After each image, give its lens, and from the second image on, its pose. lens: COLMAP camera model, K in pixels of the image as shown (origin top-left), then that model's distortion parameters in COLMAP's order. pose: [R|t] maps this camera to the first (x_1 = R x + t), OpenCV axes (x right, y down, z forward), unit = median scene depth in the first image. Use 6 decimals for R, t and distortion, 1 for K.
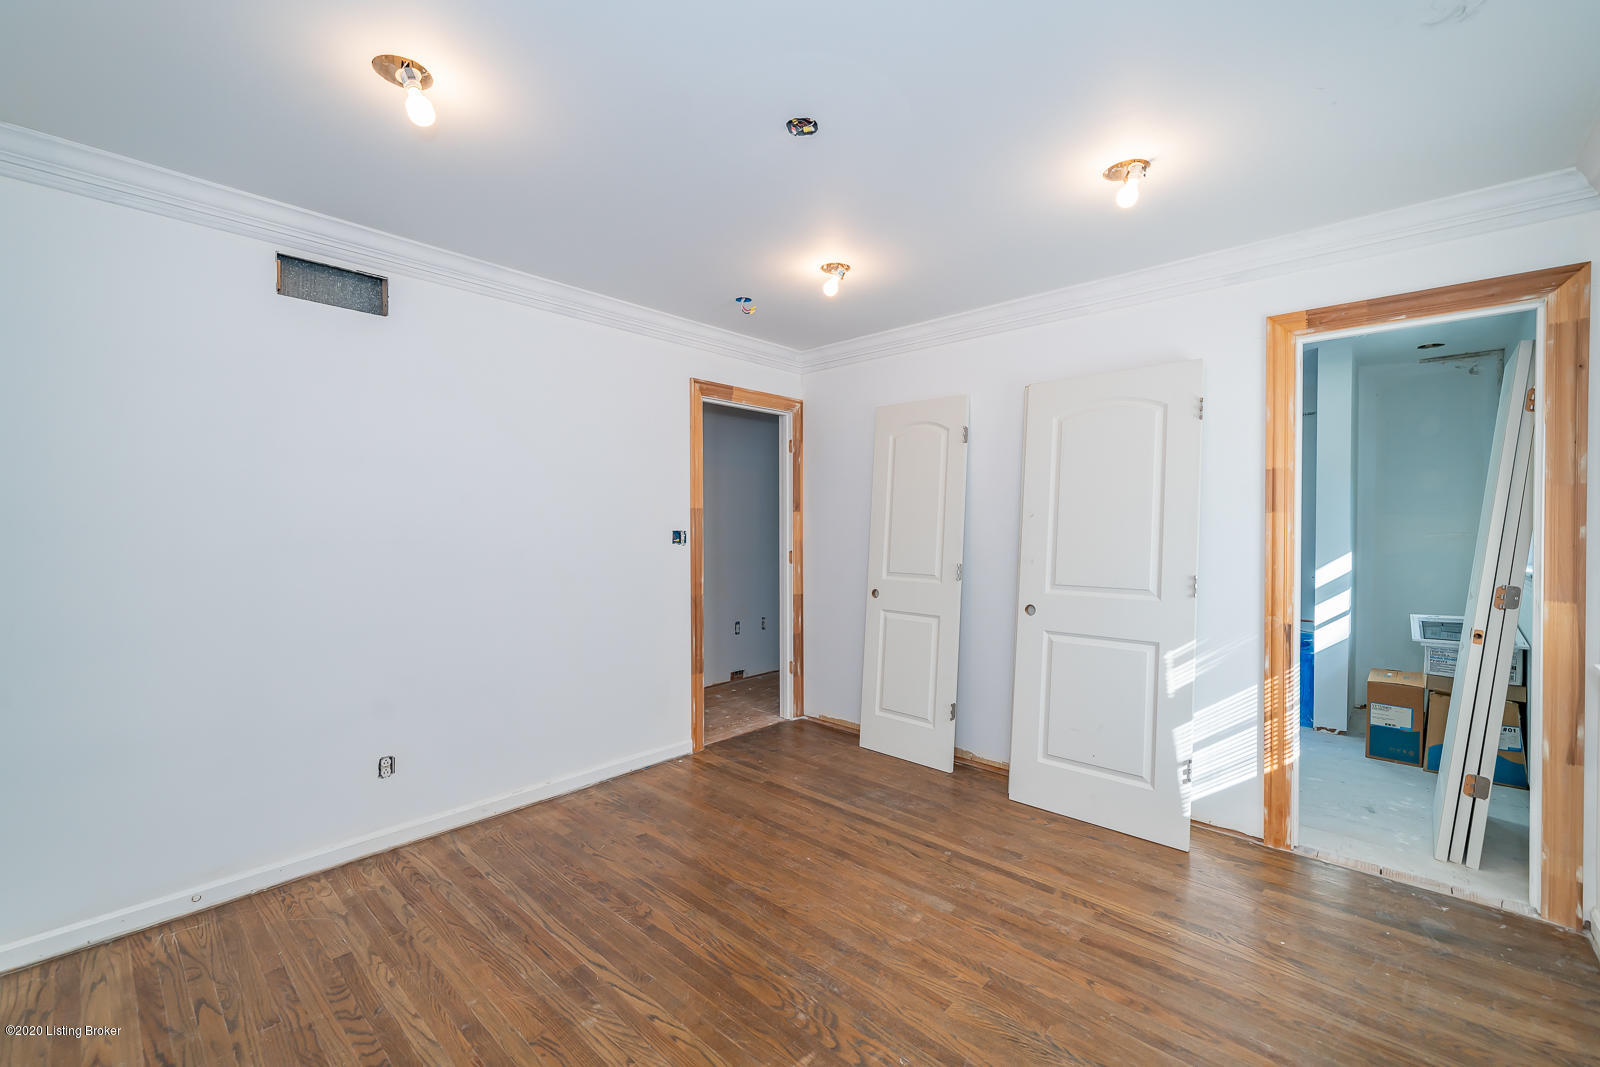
lens RADIAL K [[657.8, 0, 801.4], [0, 657.8, 526.9], [0, 0, 1]] dist [0.000449, 0.000401]
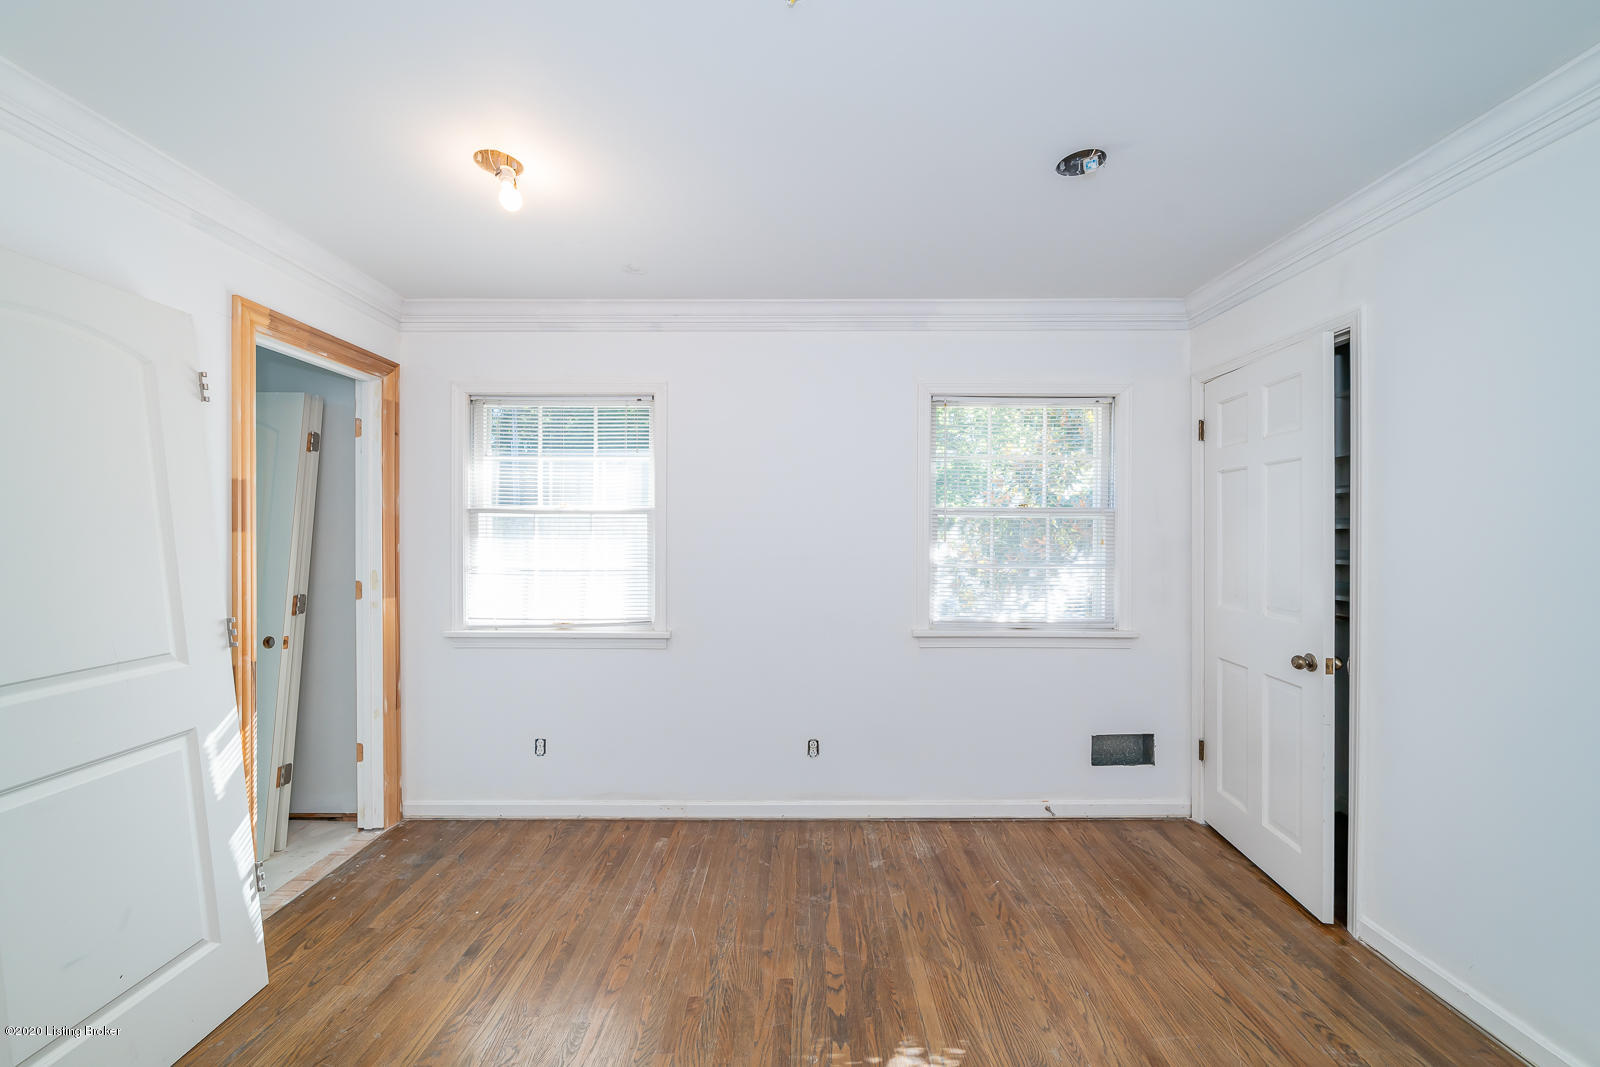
lens RADIAL K [[626.9, 0, 798.2], [0, 626.9, 534.5], [0, 0, 1]] dist [-0.001812, 0.000176]
pose [[-0.667944, -0.001782, 0.744210, -0.459922], [0.004372, 0.999970, 0.006319, -0.028113], [-0.744199, 0.007475, -0.667916, 1.340269]]
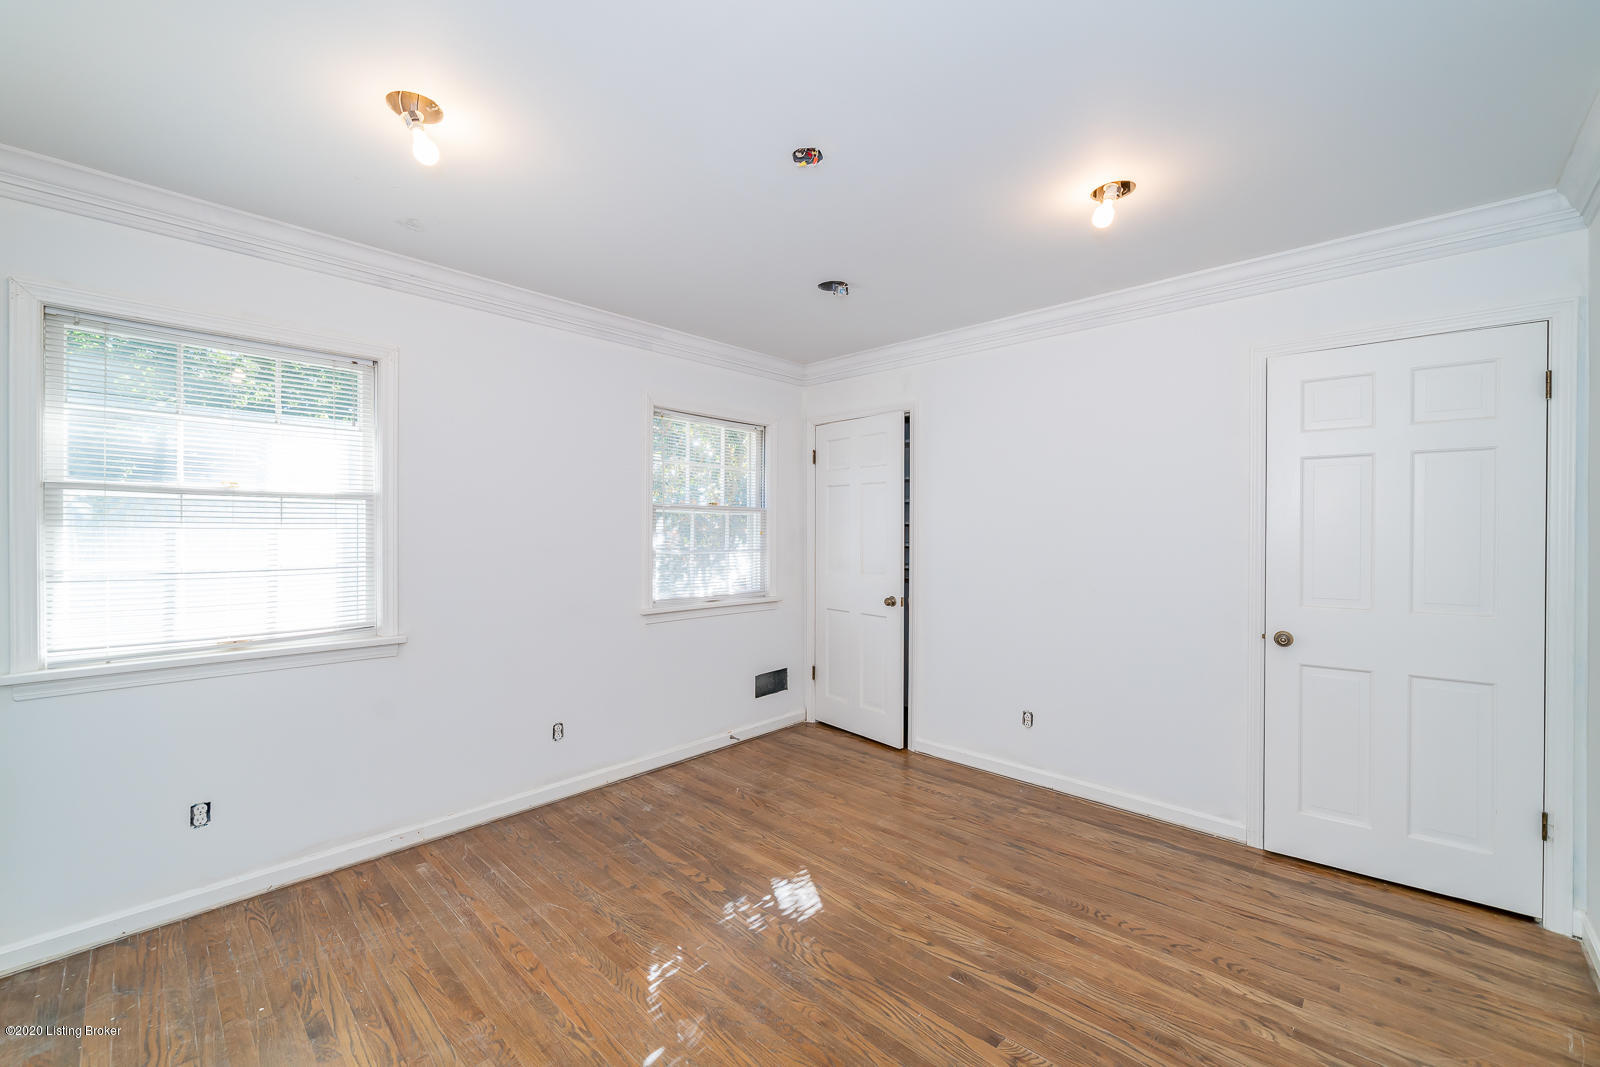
lens RADIAL K [[657.8, 0, 798.2], [0, 657.8, 533.2], [0, 0, 1]] dist [0.000449, 0.000401]
pose [[-0.999864, -0.002841, 0.016250, -0.001956], [-0.002669, 0.999941, 0.010575, -0.018510], [-0.016279, 0.010530, -0.999812, 1.915215]]
